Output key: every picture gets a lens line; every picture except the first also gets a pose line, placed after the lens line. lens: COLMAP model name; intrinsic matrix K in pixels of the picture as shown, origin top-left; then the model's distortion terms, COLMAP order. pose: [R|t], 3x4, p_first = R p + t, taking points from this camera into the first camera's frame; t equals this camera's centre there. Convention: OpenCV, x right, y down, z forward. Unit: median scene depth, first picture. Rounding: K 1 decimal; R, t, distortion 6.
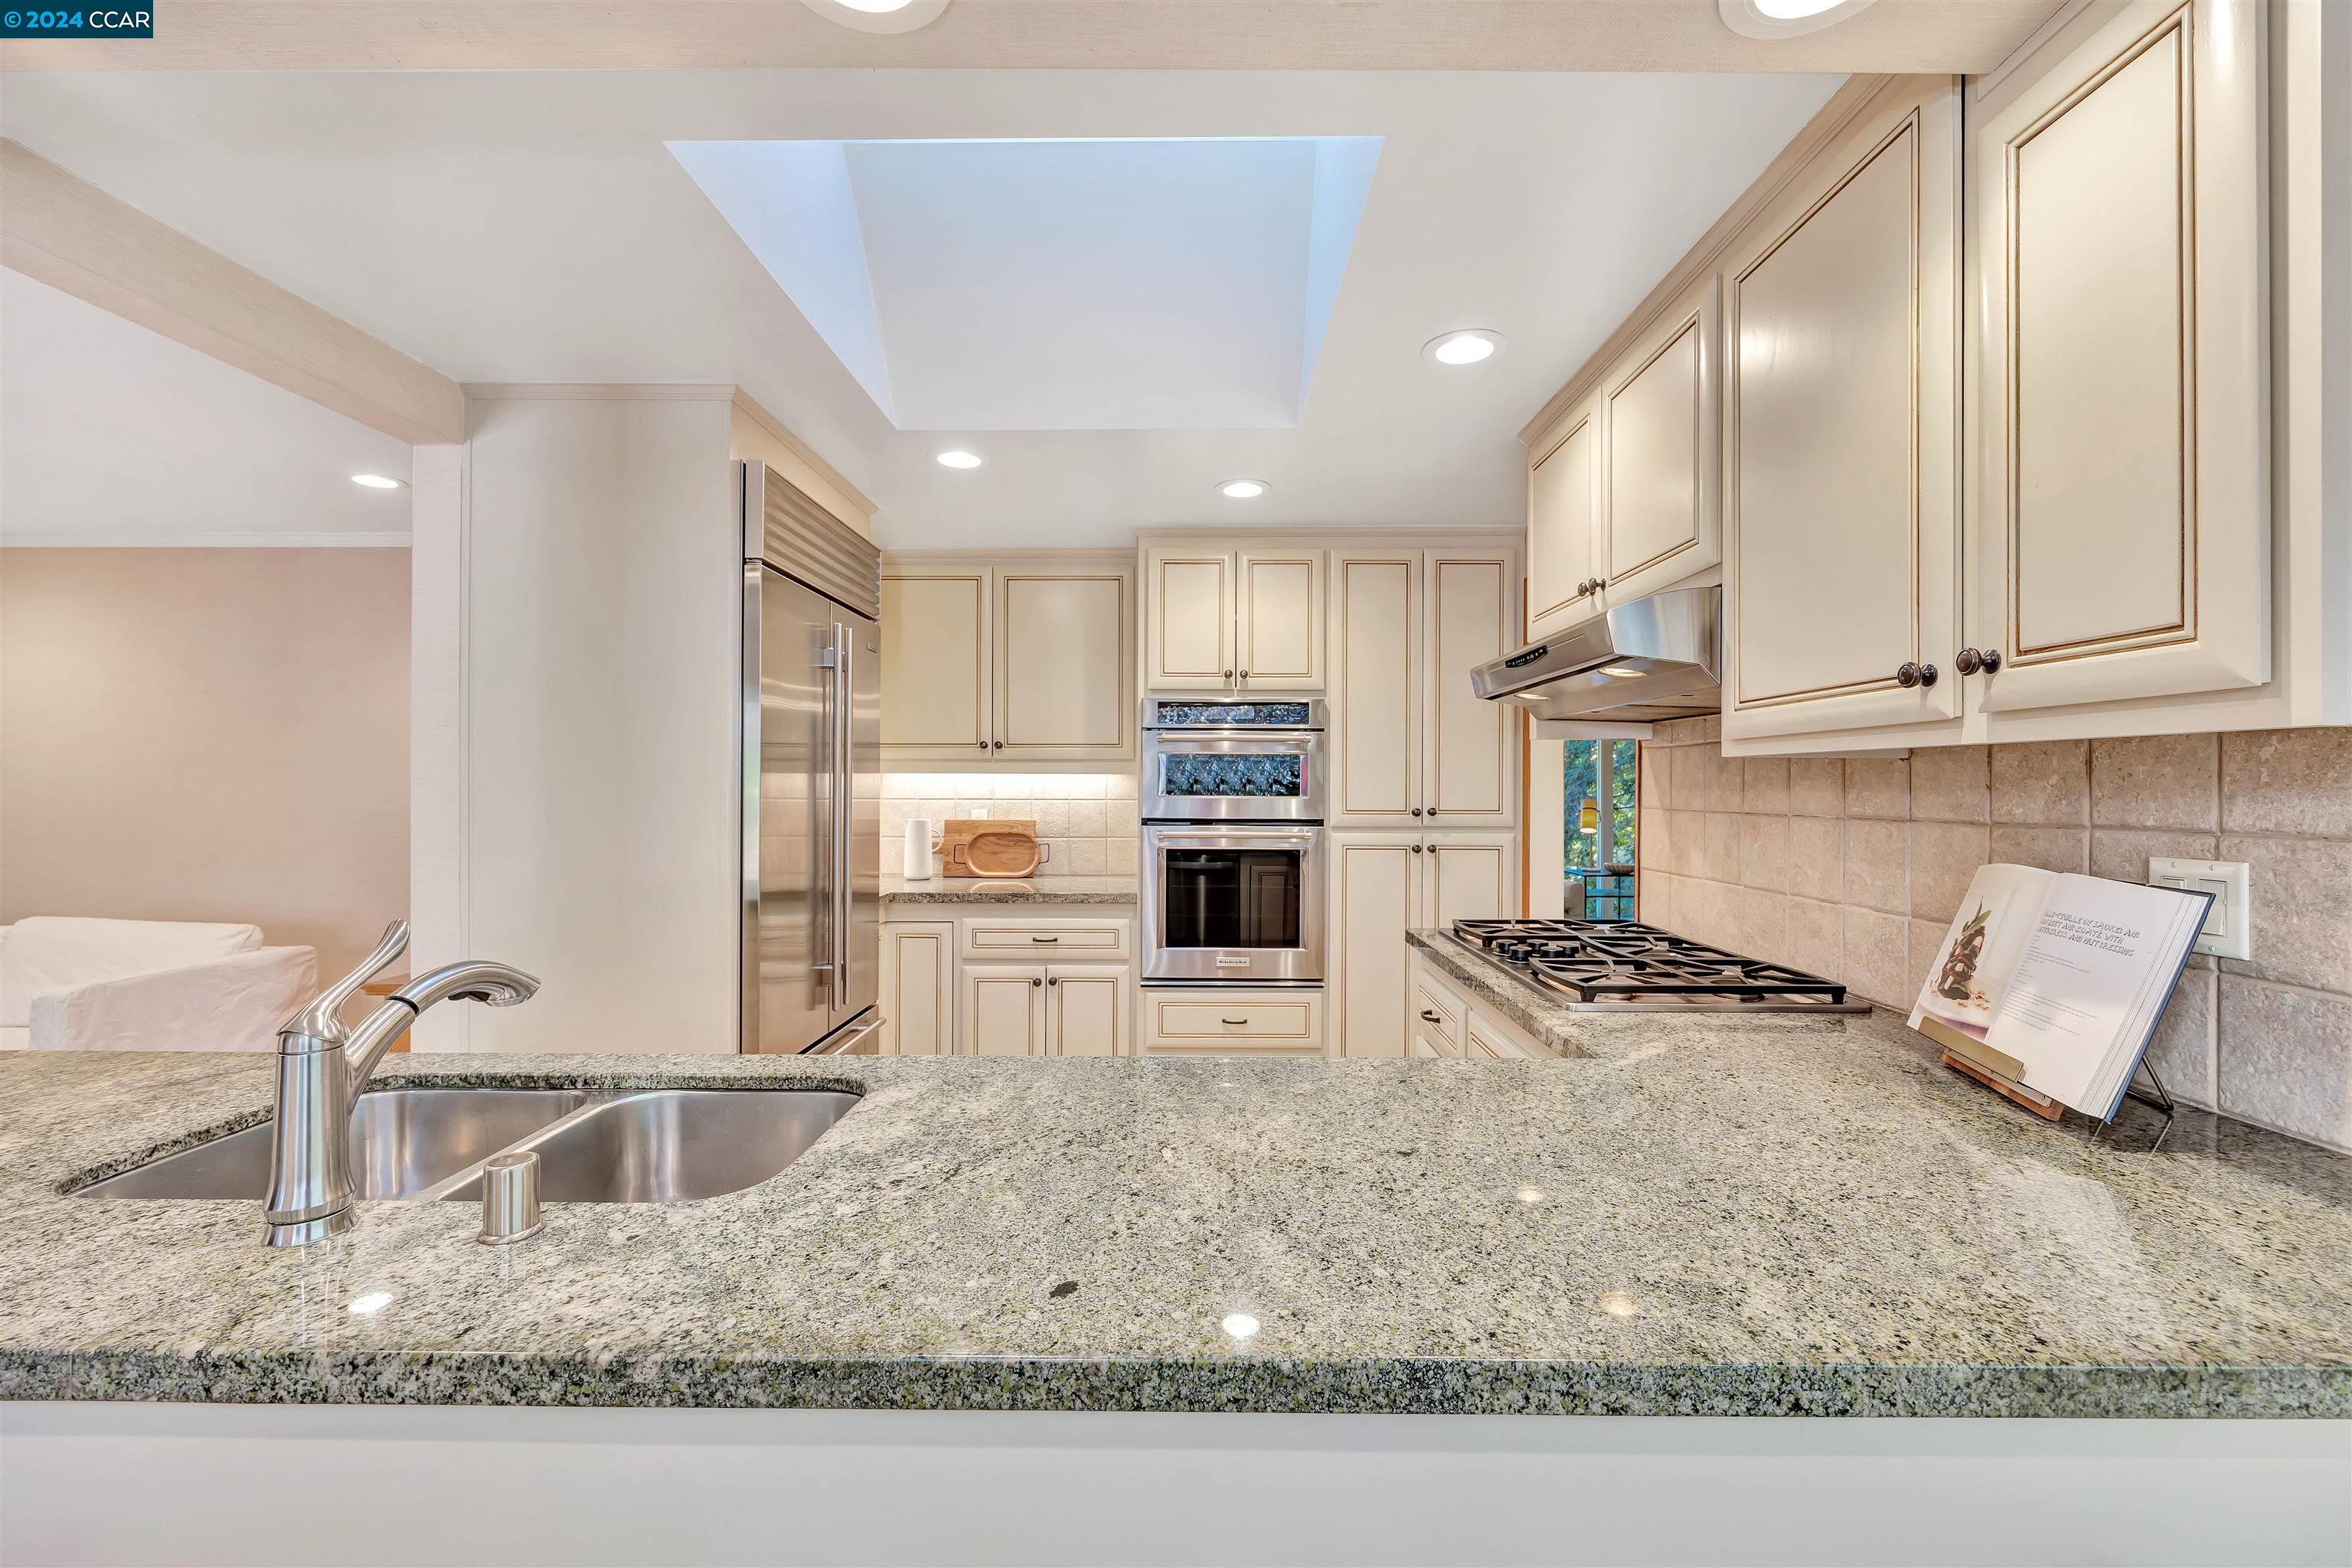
lens RADIAL K [[962.6, 0, 1182.3], [0, 962.6, 783.8], [0, 0, 1]] dist [-0.000665, -0.000024]
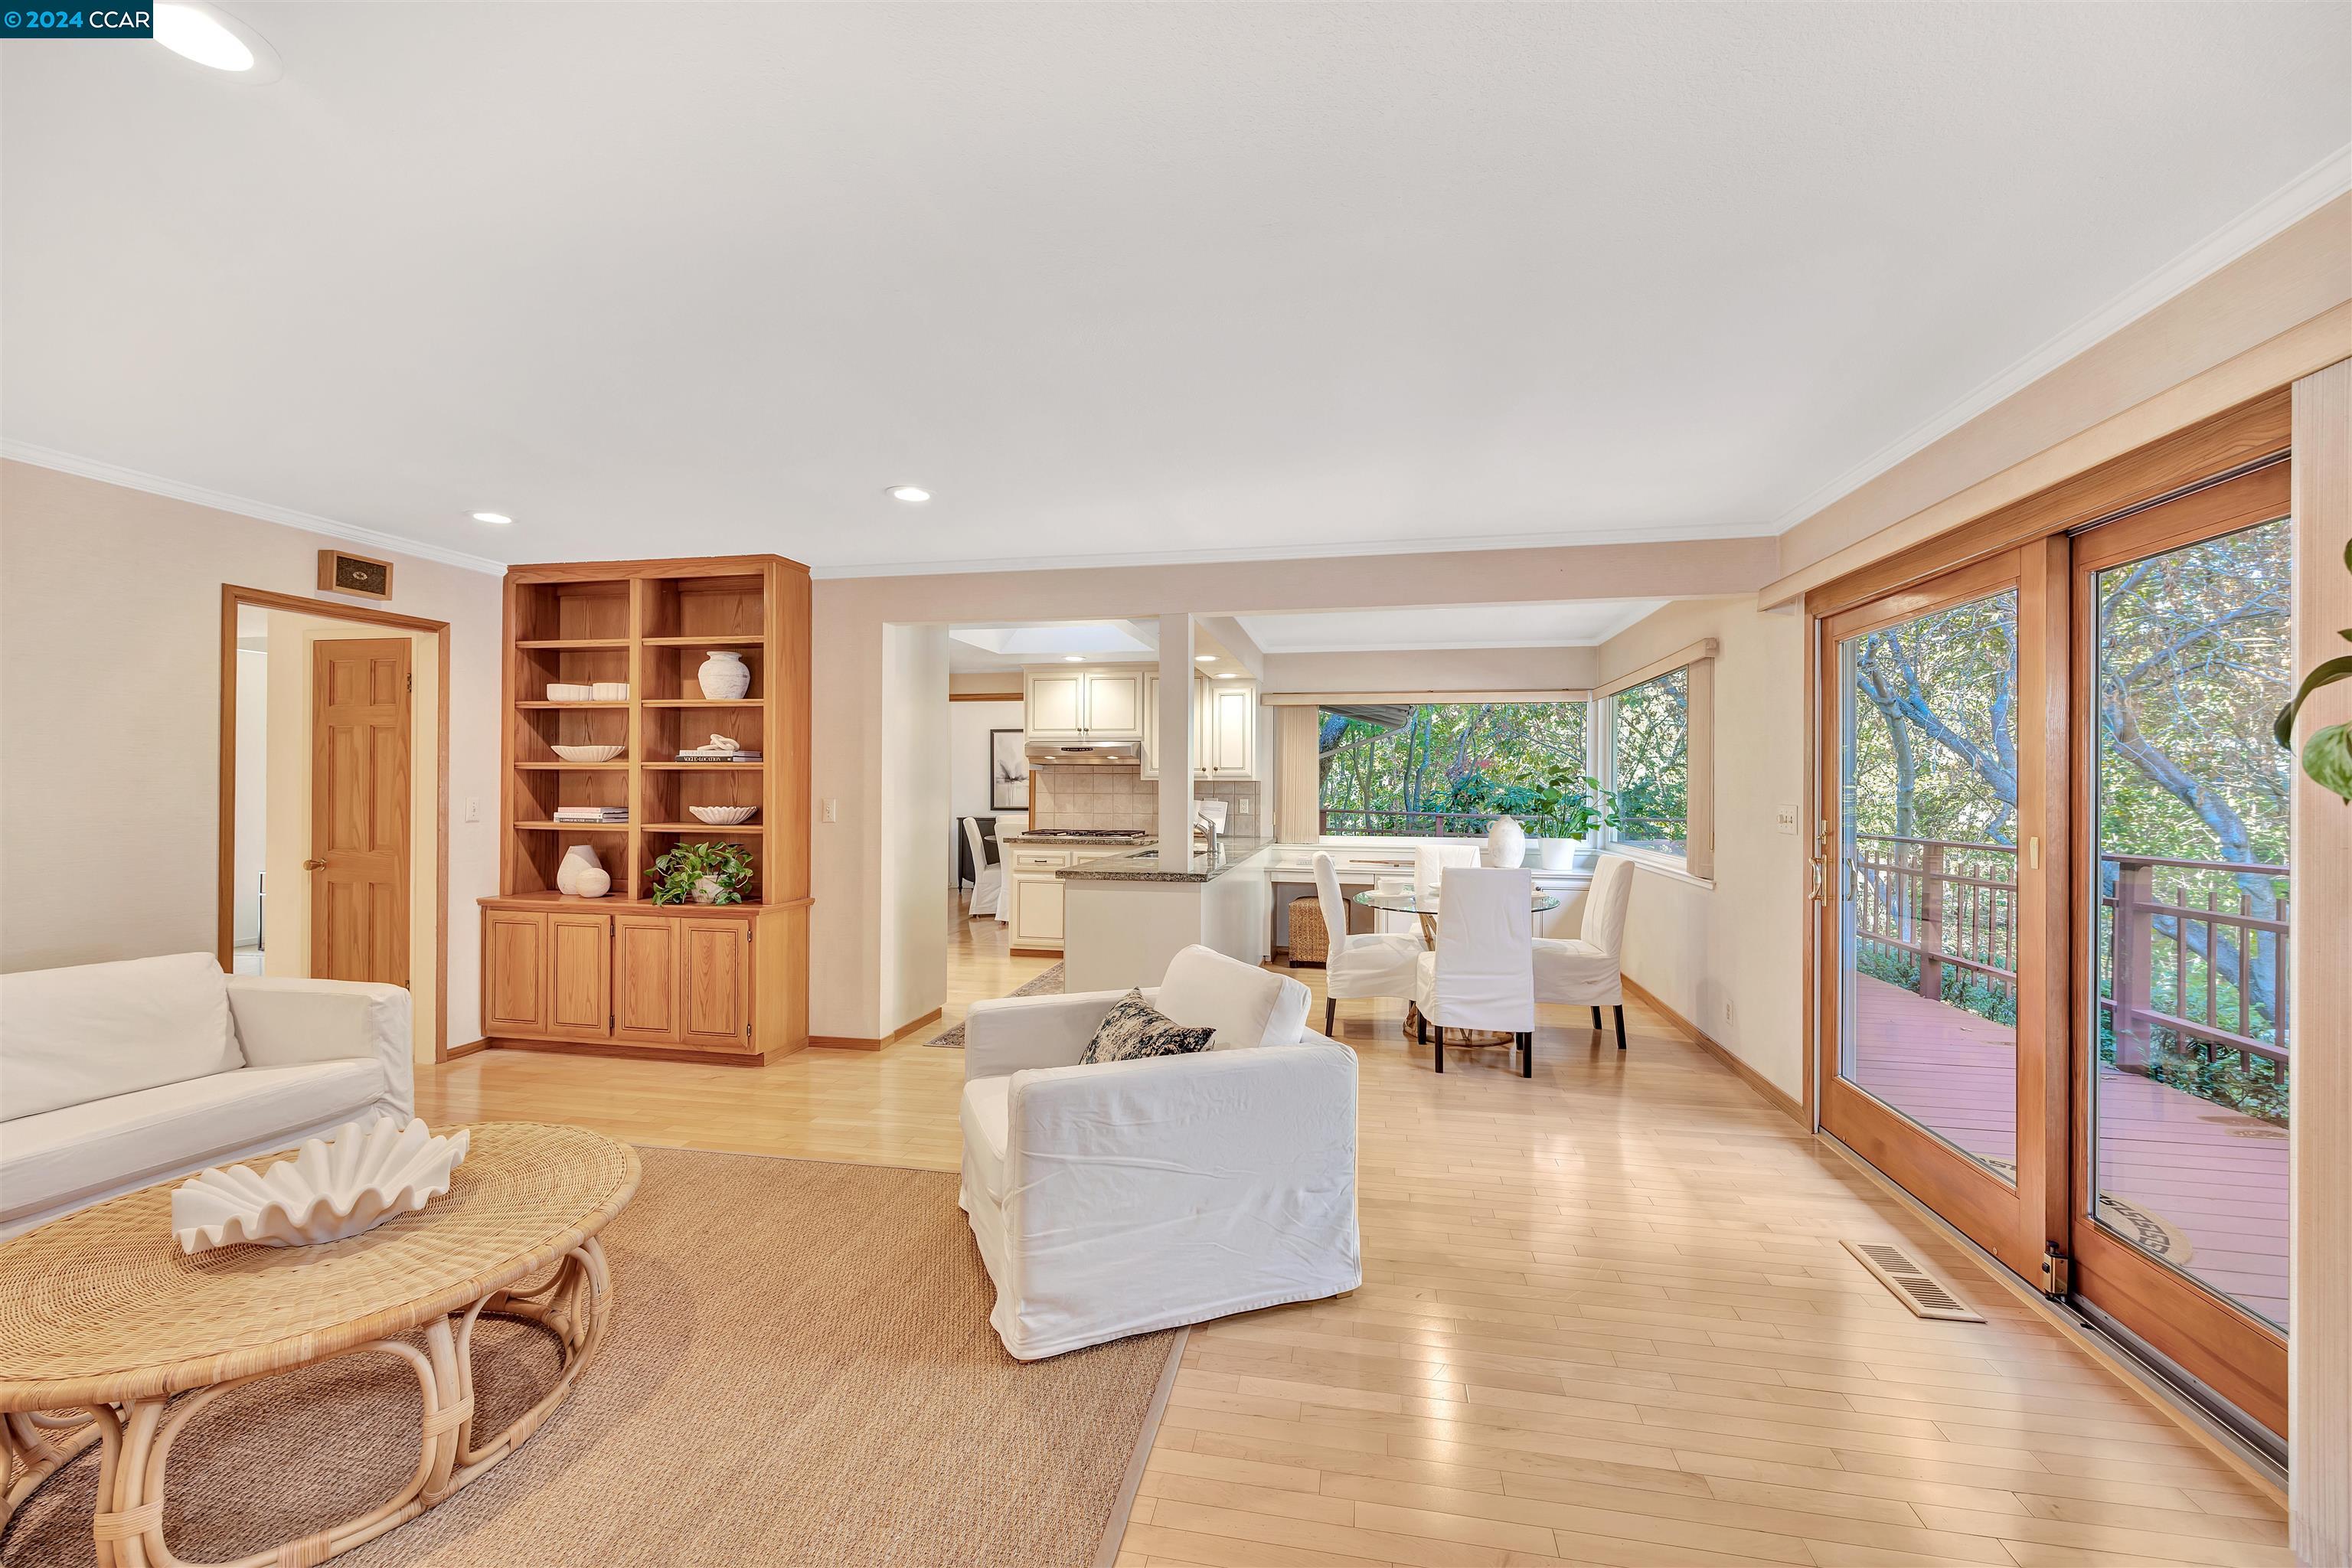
lens RADIAL K [[962.6, 0, 1185.8], [0, 962.6, 779.7], [0, 0, 1]] dist [-0.000665, -0.000024]
pose [[0.183234, -0.000342, 0.983069, -1.777033], [-0.007497, 0.999970, 0.001745, -0.018171], [-0.983041, -0.007690, 0.183226, -0.003786]]
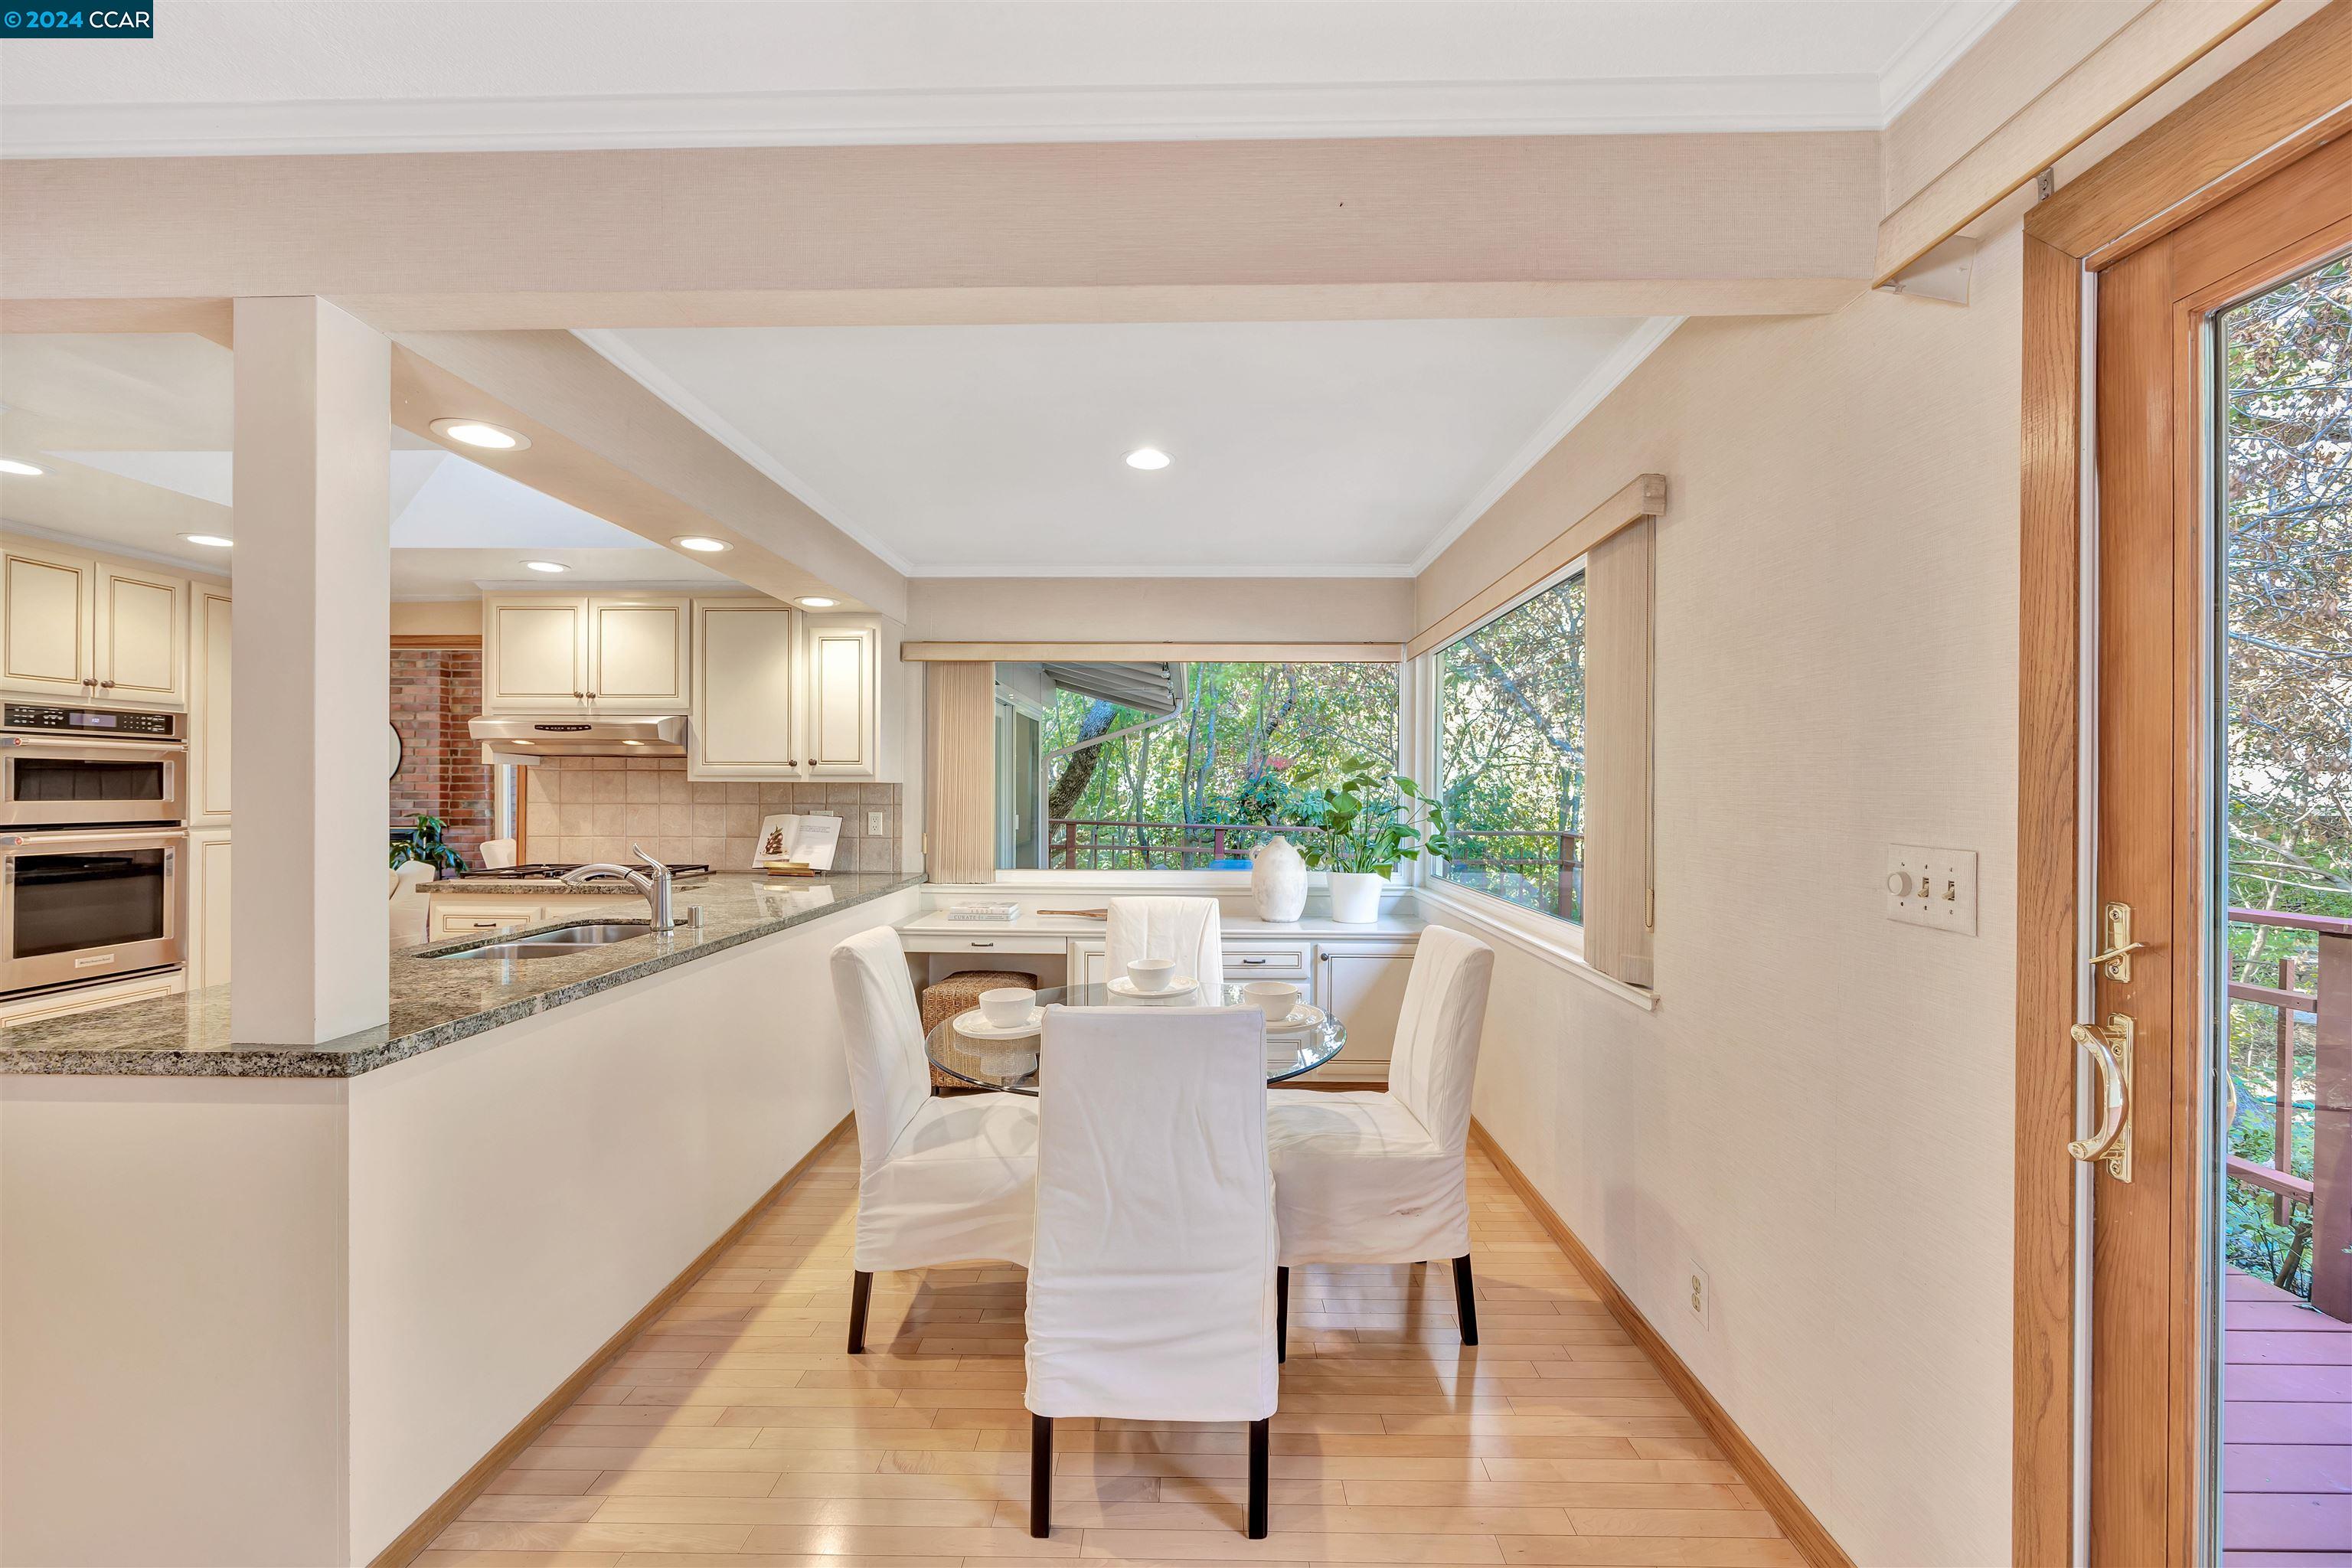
lens RADIAL K [[962.6, 0, 1175.1], [0, 962.6, 786.1], [0, 0, 1]] dist [-0.000665, -0.000024]
pose [[0.017485, -0.003940, 0.999839, -0.959623], [-0.007871, 0.999961, 0.004078, -0.016677], [-0.999816, -0.007941, 0.017453, -0.177428]]
